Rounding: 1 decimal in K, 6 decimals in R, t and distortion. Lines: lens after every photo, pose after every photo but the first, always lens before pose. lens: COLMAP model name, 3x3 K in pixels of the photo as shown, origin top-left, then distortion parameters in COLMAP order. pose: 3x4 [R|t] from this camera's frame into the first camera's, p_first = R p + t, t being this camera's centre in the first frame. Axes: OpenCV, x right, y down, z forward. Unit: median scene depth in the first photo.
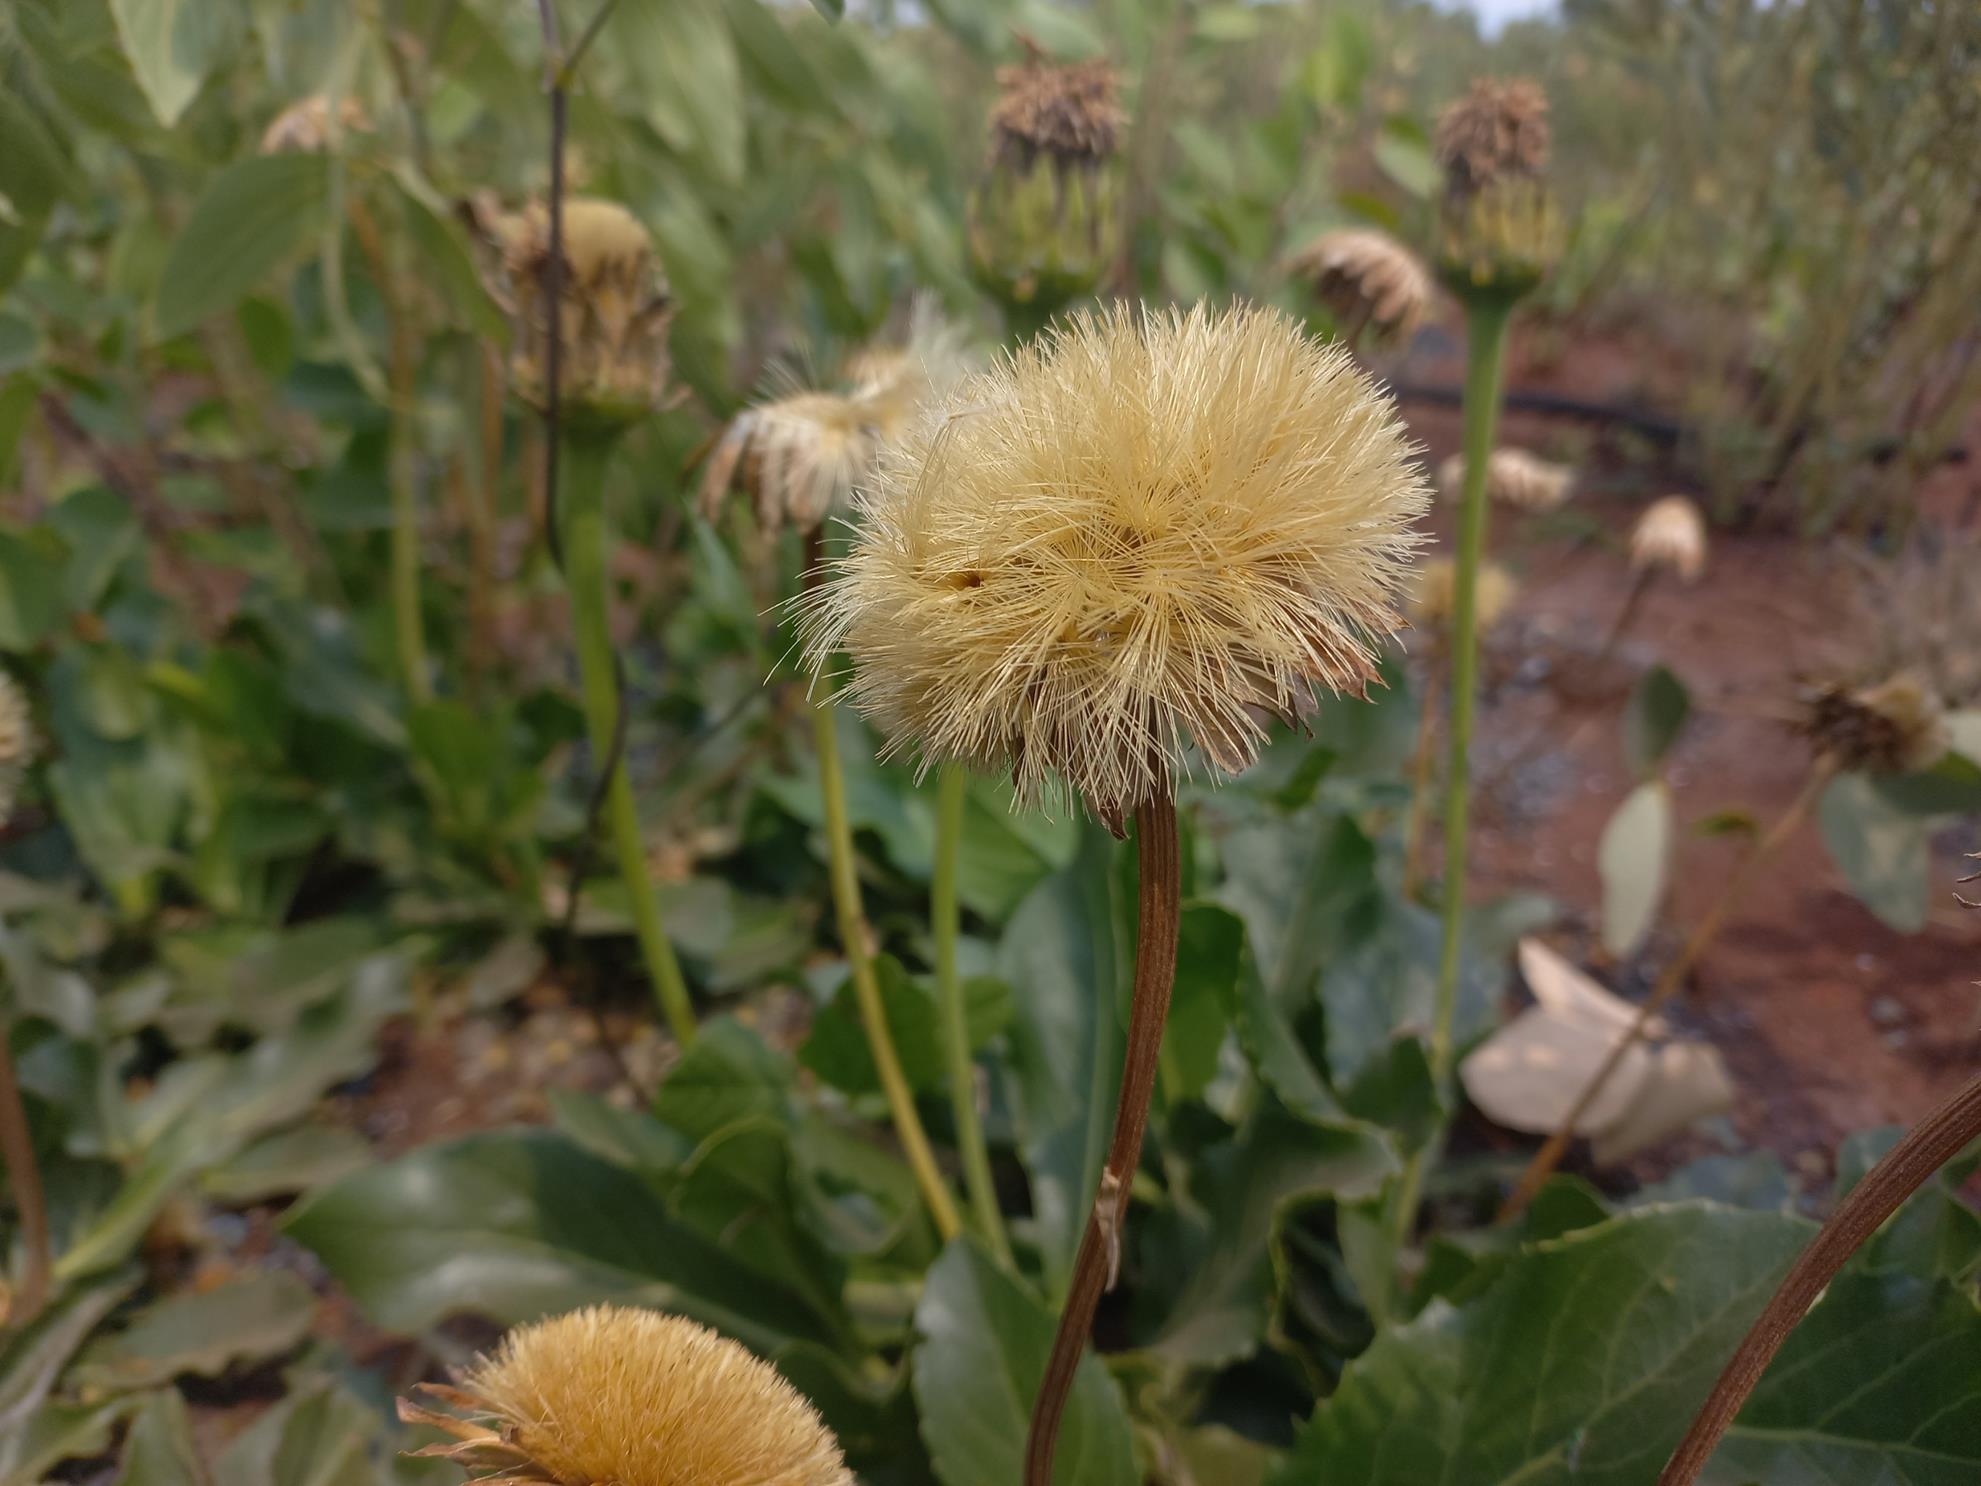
lens RADIAL K [[1454.5, 0, 981.9], [0, 1454.5, 738.0], [0, 0, 1]] dist [-0.032135, -0.004392]
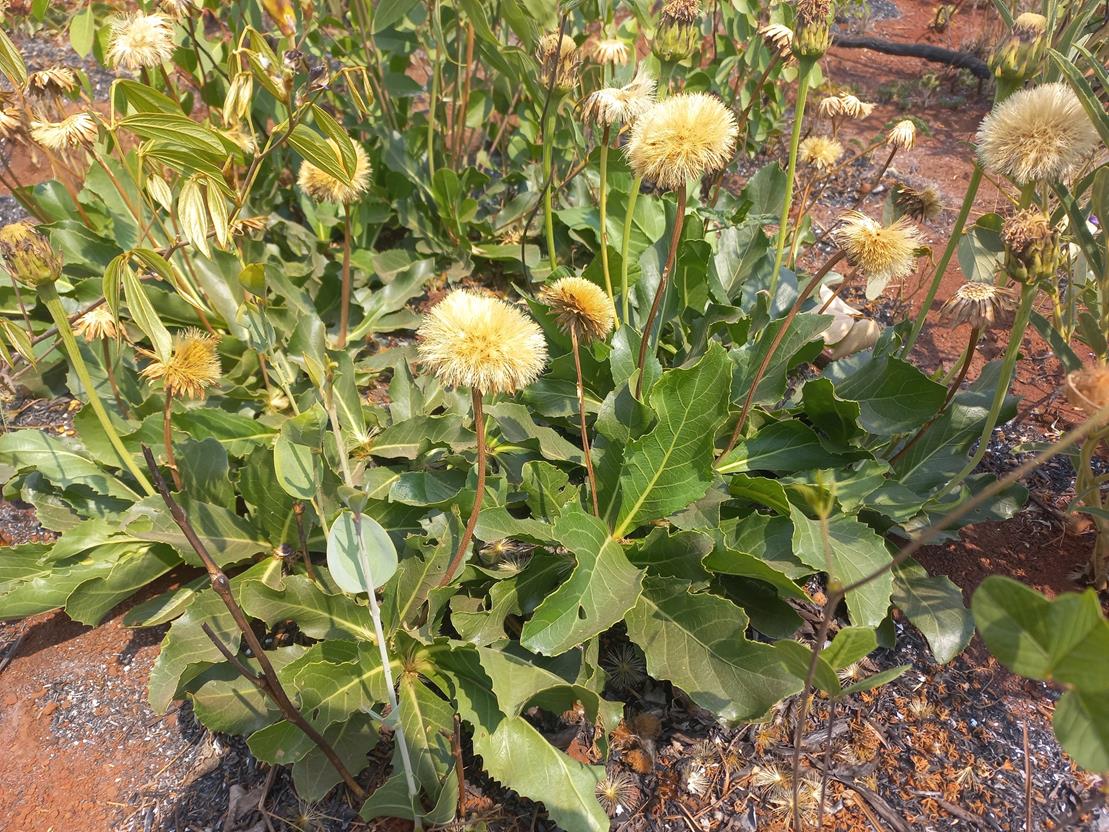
lens RADIAL K [[795.8, 0, 564.2], [0, 795.8, 426.4], [0, 0, 1]] dist [0.011631, -0.000120]
pose [[0.995749, 0.080754, -0.044312, -0.058554], [-0.067016, 0.965156, 0.252947, 0.089042], [0.063194, -0.248902, 0.966465, -1.068611]]
